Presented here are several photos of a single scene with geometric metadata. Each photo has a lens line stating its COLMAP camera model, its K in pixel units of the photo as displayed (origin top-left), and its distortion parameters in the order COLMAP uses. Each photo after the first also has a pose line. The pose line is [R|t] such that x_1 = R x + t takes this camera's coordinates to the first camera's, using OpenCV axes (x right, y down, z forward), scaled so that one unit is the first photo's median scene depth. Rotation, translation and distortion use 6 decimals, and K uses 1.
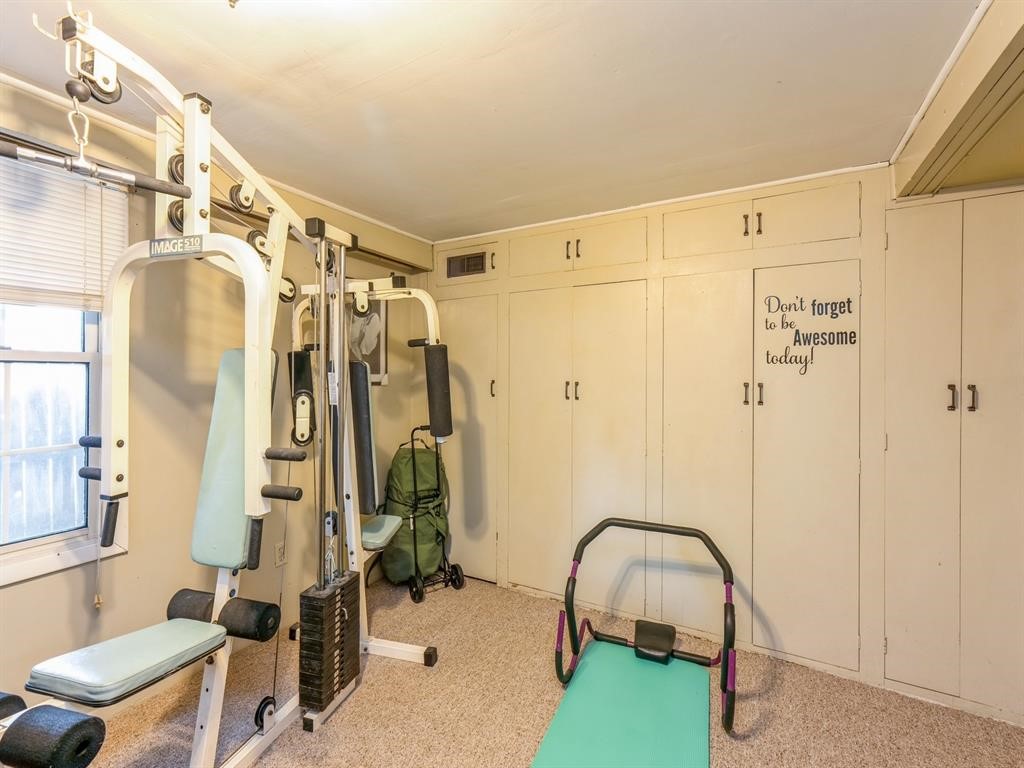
lens RADIAL K [[469.0, 0, 521.1], [0, 469.0, 378.2], [0, 0, 1]] dist [-0.008719, 0.009219]
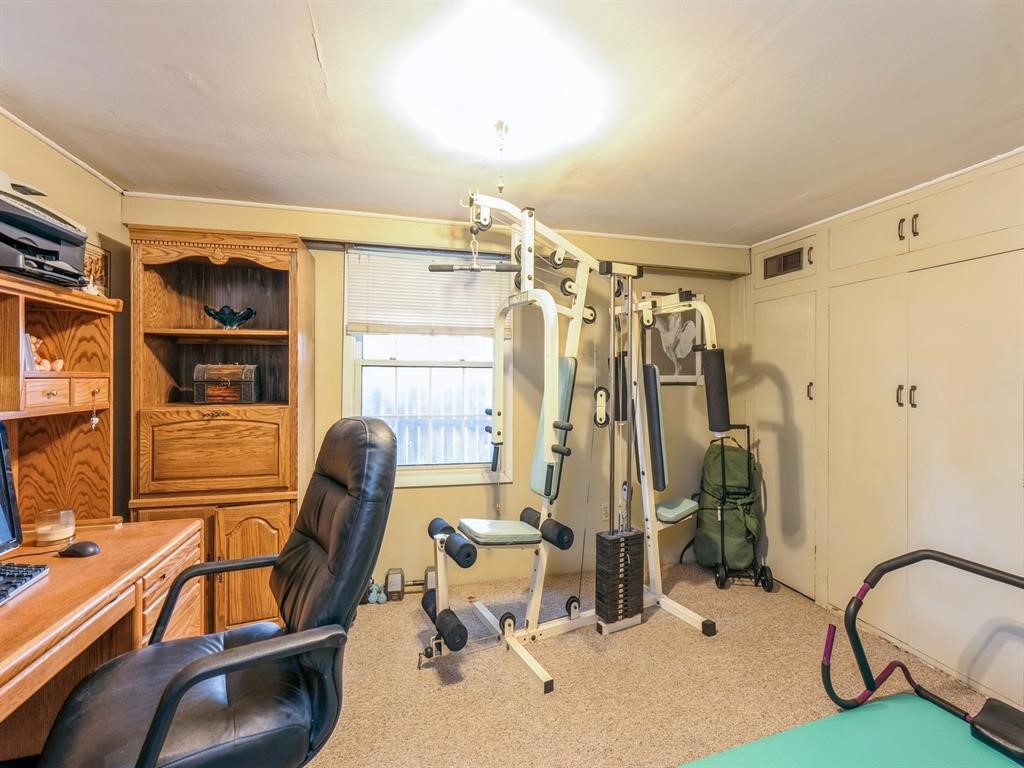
lens RADIAL K [[469.0, 0, 510.5], [0, 469.0, 383.0], [0, 0, 1]] dist [-0.008719, 0.009219]
pose [[0.689299, 0.017244, -0.724272, 0.298328], [-0.011737, 0.999851, 0.012635, 0.001230], [0.724382, -0.000208, 0.689398, -0.120674]]
